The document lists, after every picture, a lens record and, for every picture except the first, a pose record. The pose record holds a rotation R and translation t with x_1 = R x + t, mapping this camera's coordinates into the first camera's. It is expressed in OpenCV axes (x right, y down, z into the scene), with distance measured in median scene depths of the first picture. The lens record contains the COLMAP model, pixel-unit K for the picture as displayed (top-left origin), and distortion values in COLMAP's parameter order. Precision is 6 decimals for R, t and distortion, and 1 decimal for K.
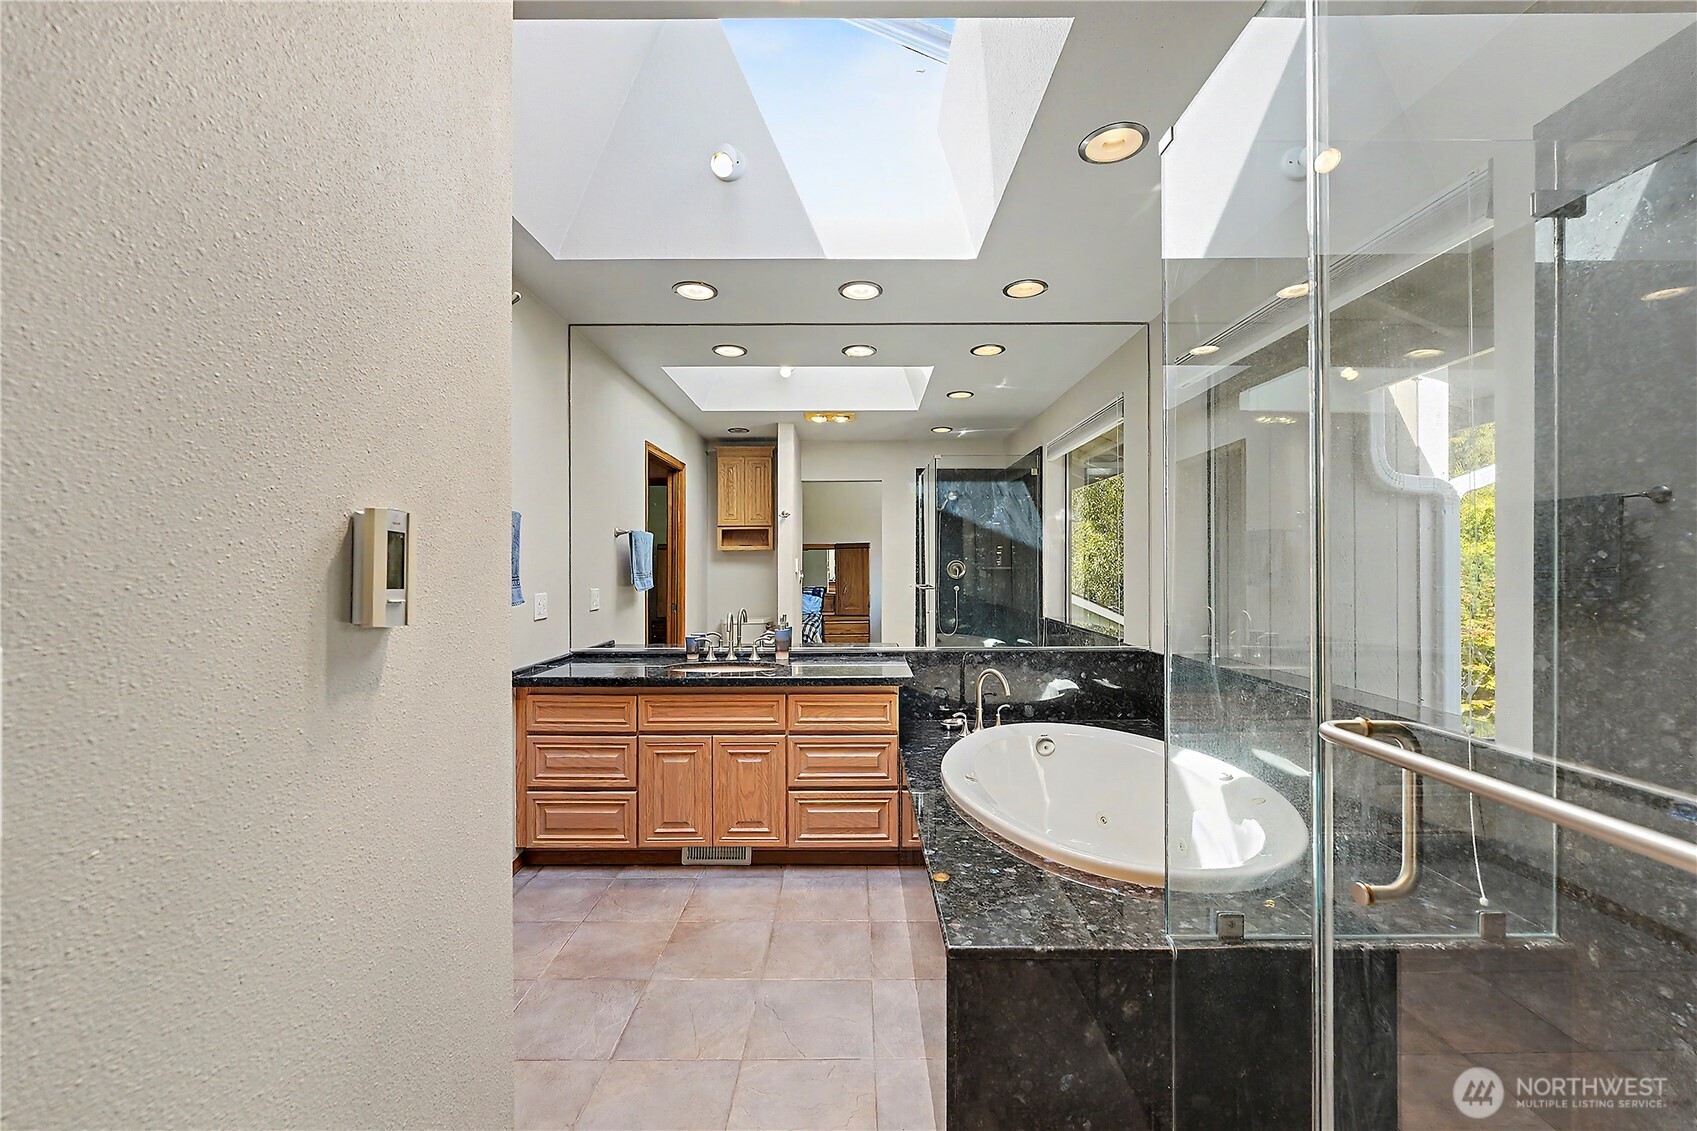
lens RADIAL K [[667.5, 0, 852.7], [0, 667.5, 570.5], [0, 0, 1]] dist [0.000383, 0.000054]
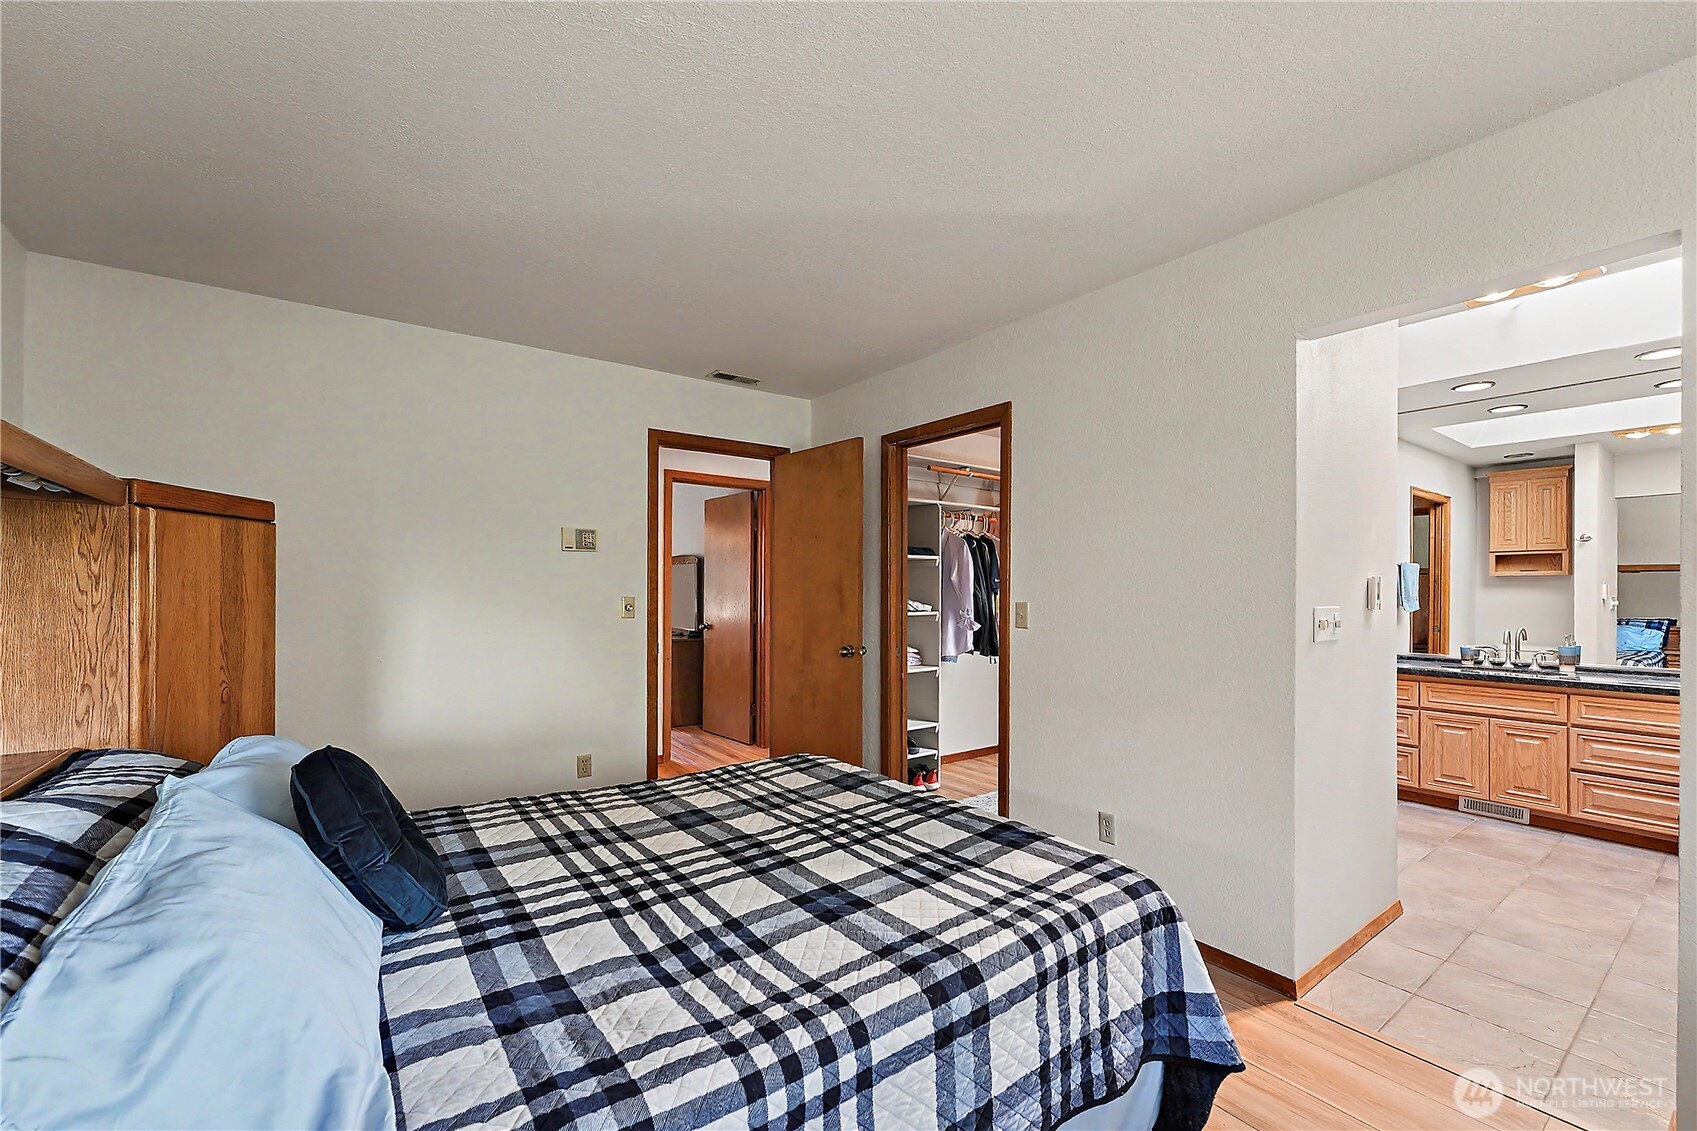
lens RADIAL K [[699.2, 0, 843.0], [0, 699.2, 583.9], [0, 0, 1]] dist [0.001869, 0.000278]
pose [[0.590728, -0.000832, -0.806870, 0.109820], [-0.010959, 0.999899, -0.009054, 0.002728], [0.806796, 0.014191, 0.590660, -0.611048]]
